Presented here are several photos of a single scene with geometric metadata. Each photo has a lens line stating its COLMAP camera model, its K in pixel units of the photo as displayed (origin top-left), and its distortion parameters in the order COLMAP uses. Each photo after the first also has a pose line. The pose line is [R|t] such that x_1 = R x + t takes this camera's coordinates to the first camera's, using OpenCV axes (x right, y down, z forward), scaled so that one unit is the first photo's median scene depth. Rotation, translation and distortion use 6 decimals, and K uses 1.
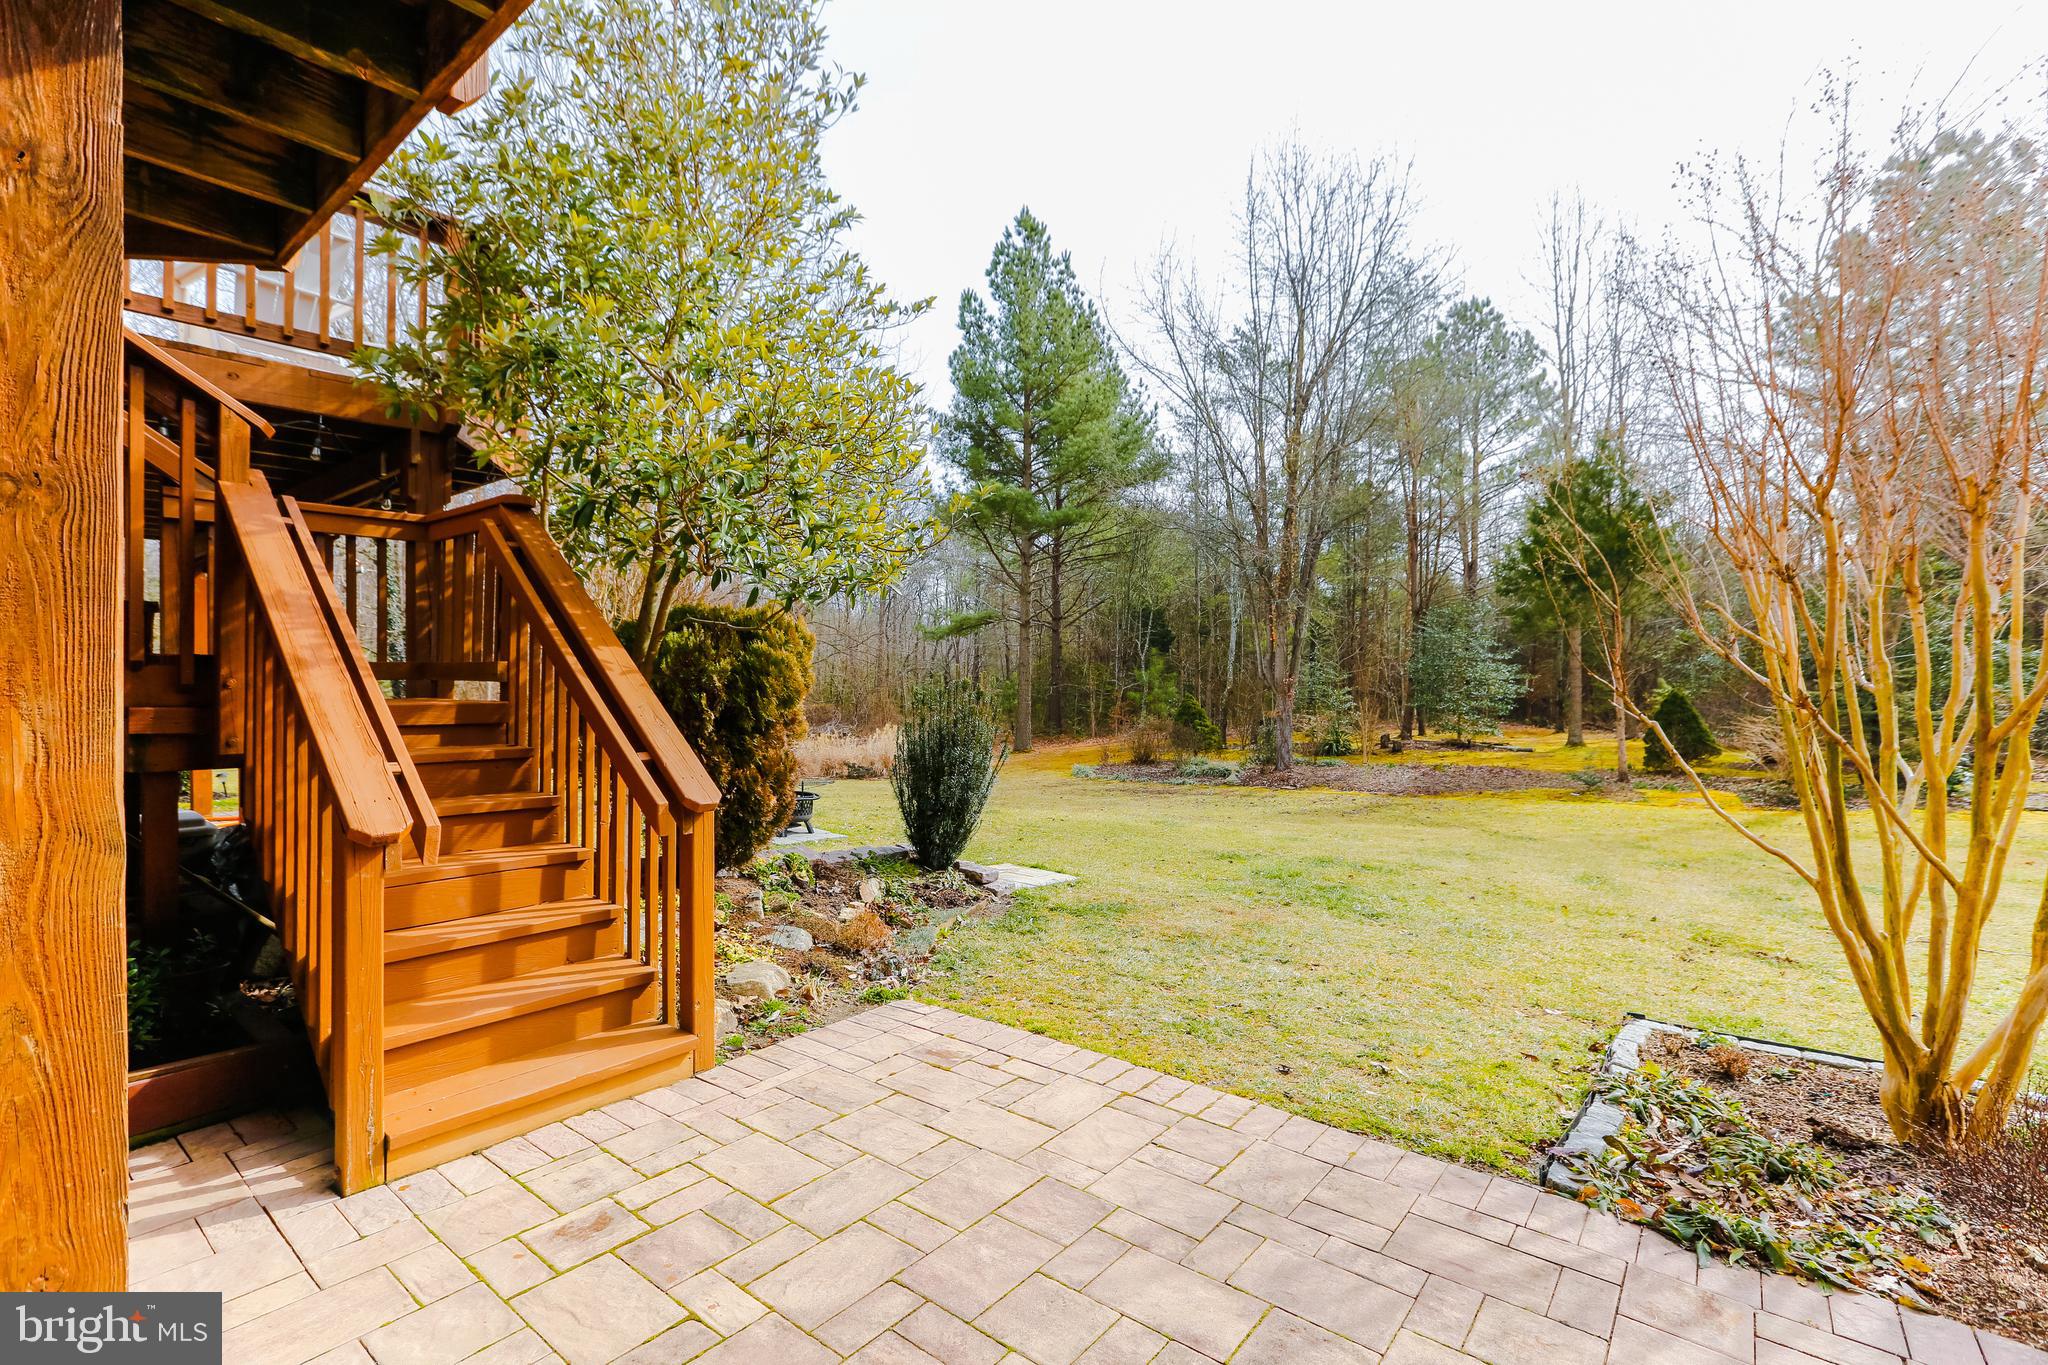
lens RADIAL K [[925.9, 0, 1014.7], [0, 925.9, 677.1], [0, 0, 1]] dist [-0.039671, 0.022414]
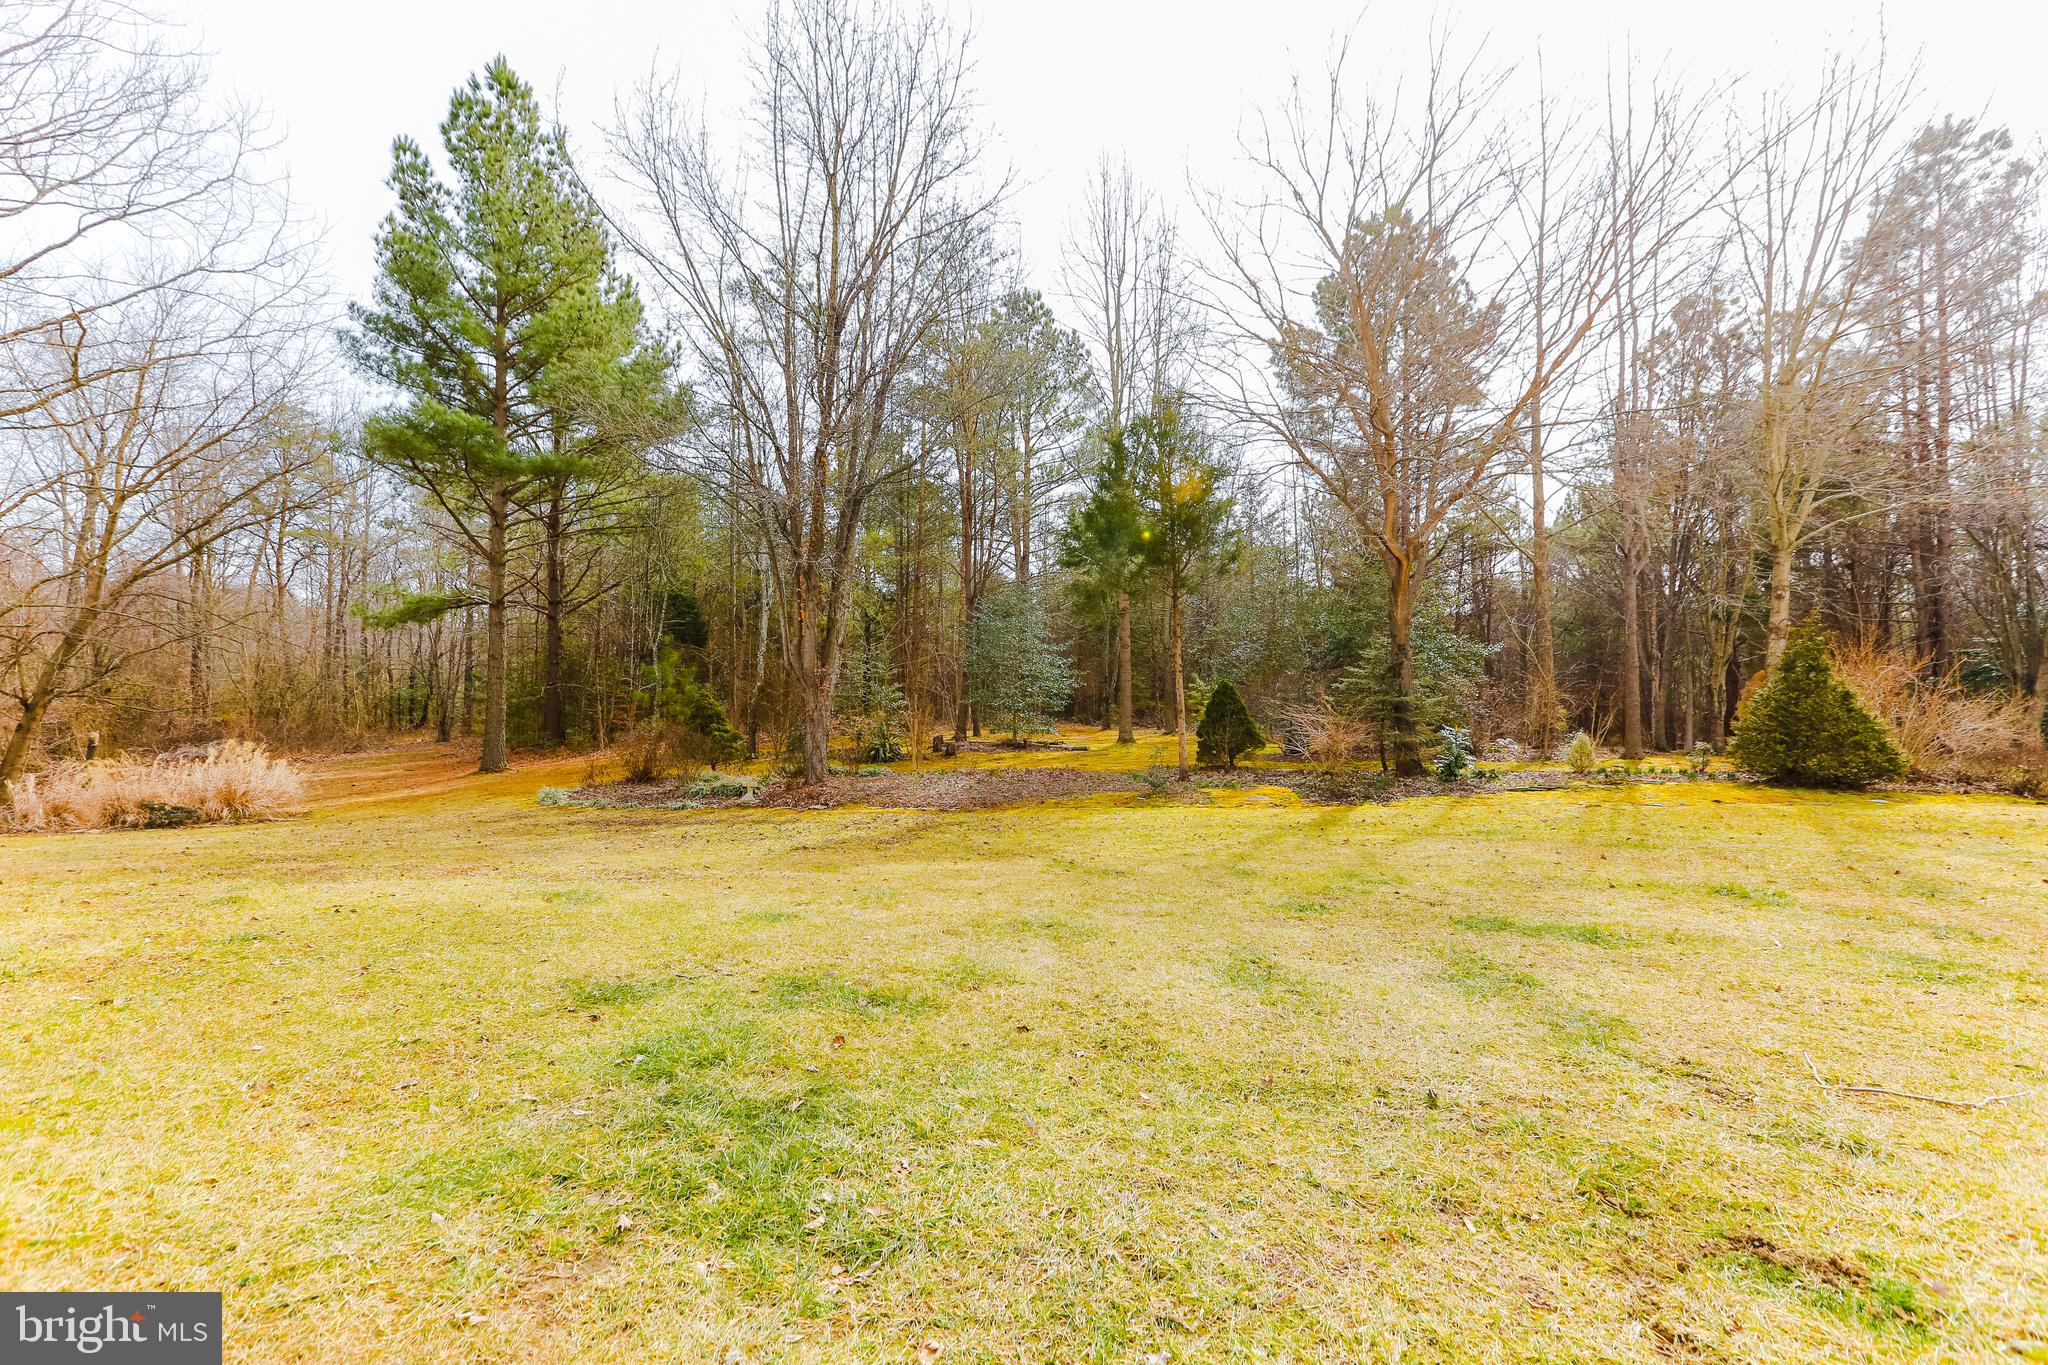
lens RADIAL K [[925.9, 0, 1014.7], [0, 925.9, 677.1], [0, 0, 1]] dist [-0.039671, 0.022414]
pose [[0.896607, 0.000680, 0.442826, 0.083053], [0.002824, 0.999970, -0.007253, 0.013737], [-0.442817, 0.007754, 0.896578, 0.189021]]
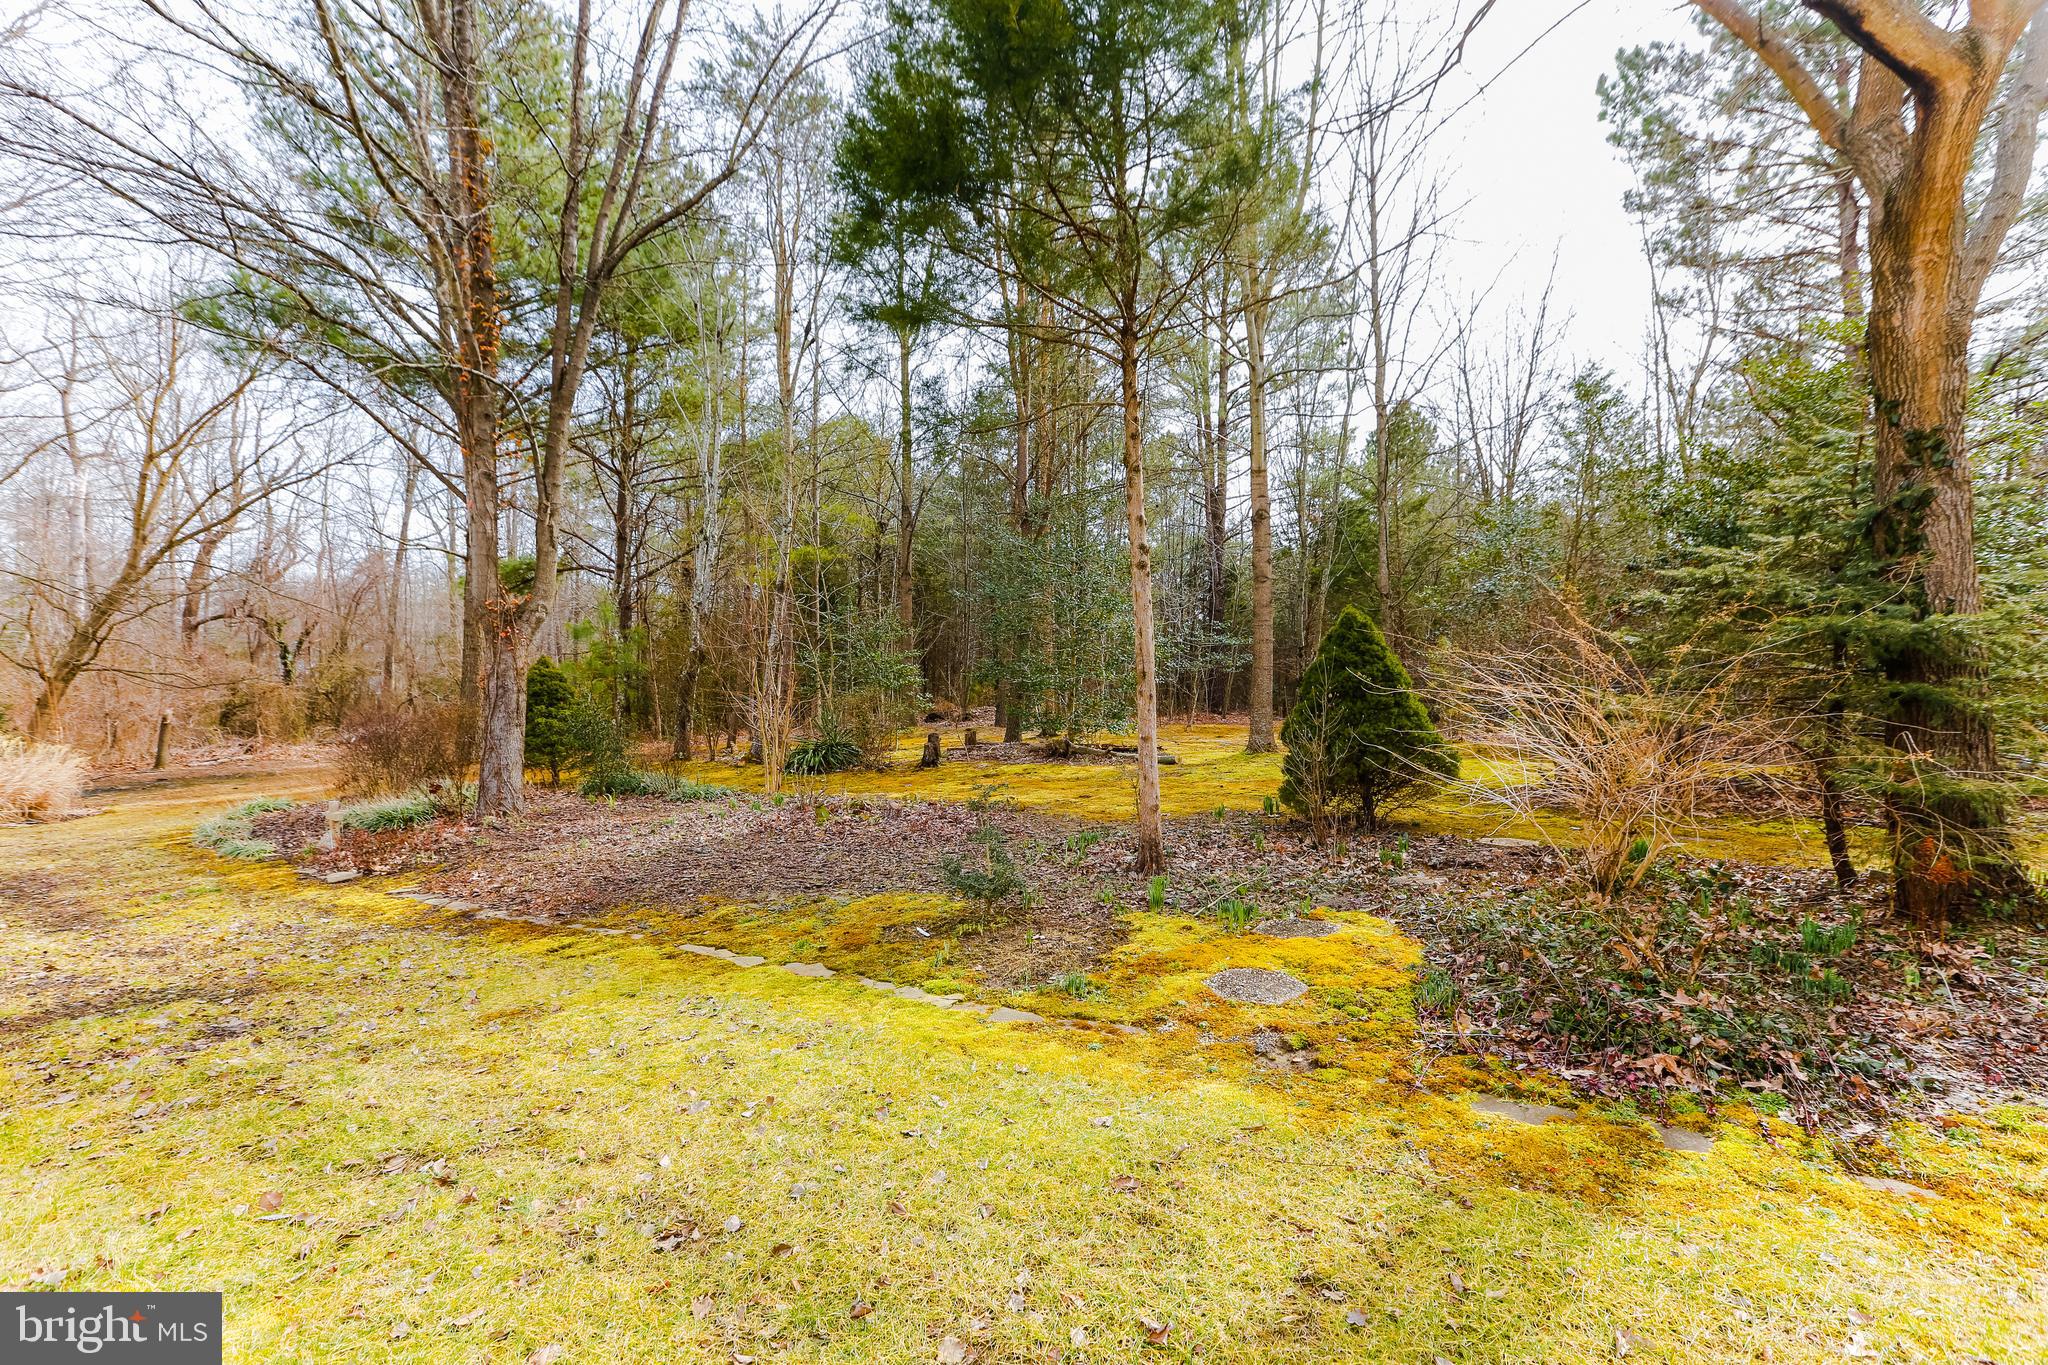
lens RADIAL K [[925.9, 0, 1014.7], [0, 925.9, 677.1], [0, 0, 1]] dist [-0.039671, 0.022414]
pose [[0.994099, 0.000177, 0.108479, 0.401111], [0.000099, 0.999997, -0.002536, 0.033219], [-0.108479, 0.002532, 0.994096, 0.476056]]
